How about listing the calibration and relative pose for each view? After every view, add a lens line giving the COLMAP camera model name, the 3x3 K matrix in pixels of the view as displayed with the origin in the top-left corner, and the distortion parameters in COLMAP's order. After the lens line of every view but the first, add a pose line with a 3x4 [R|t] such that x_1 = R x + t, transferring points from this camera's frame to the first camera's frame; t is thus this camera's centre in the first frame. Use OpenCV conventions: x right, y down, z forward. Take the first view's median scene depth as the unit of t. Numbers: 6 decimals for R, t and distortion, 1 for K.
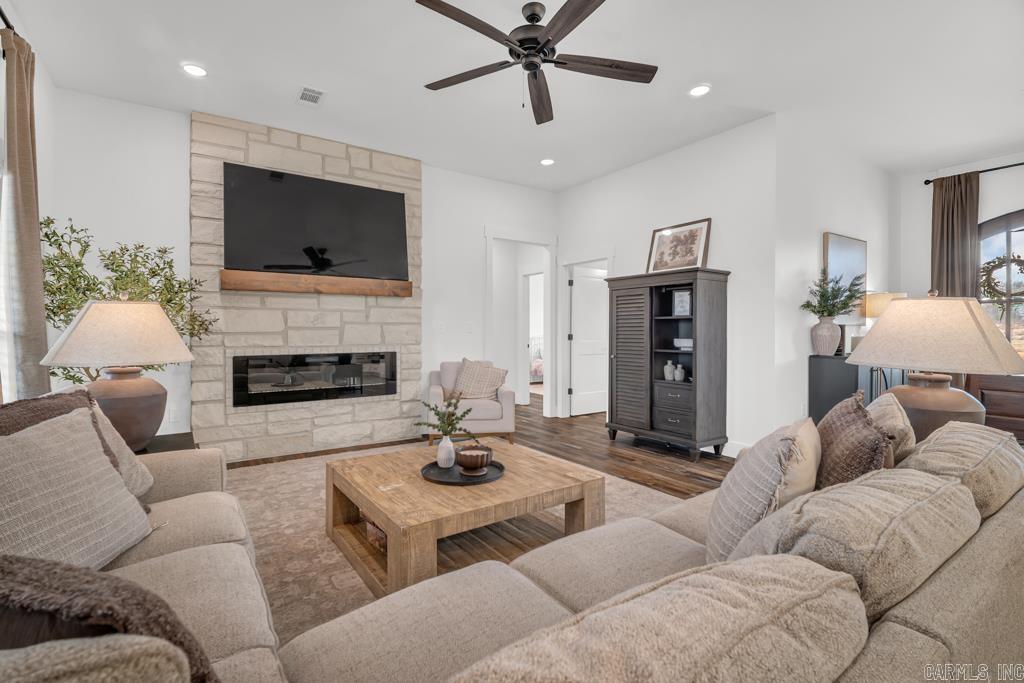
lens RADIAL K [[494.6, 0, 512.0], [0, 494.6, 341.5], [0, 0, 1]] dist [-0.000454, -0.000274]
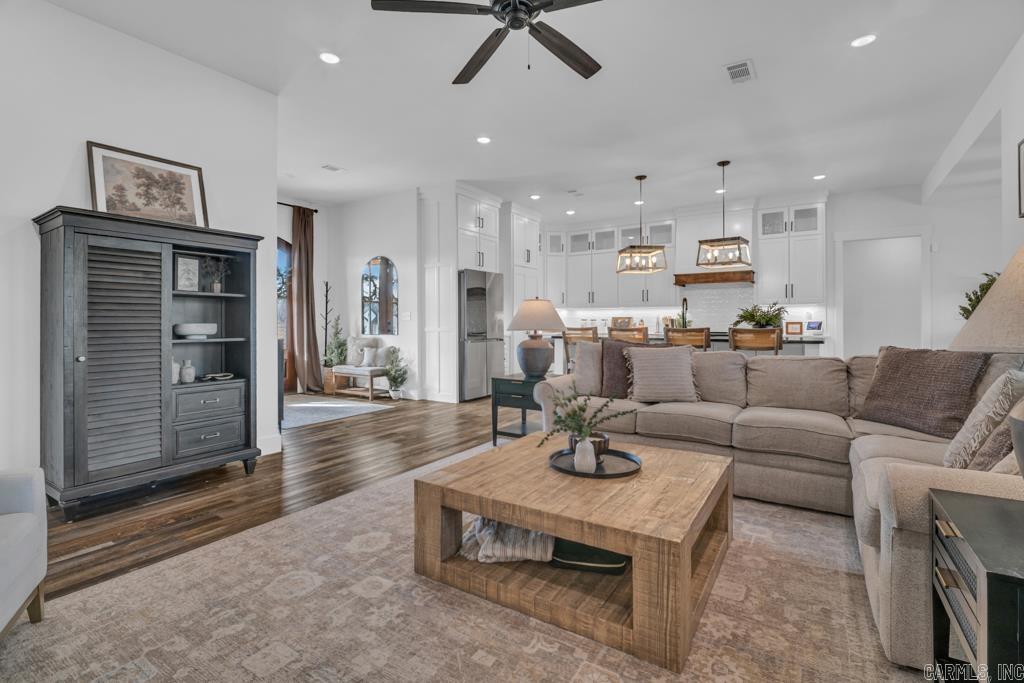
lens RADIAL K [[490.7, 0, 508.2], [0, 490.7, 324.9], [0, 0, 1]] dist [-0.003388, -0.001033]
pose [[-0.395360, -0.005180, 0.918512, -0.873609], [0.022584, 0.999627, 0.015358, -0.007033], [-0.918249, 0.026816, -0.395095, 1.517421]]
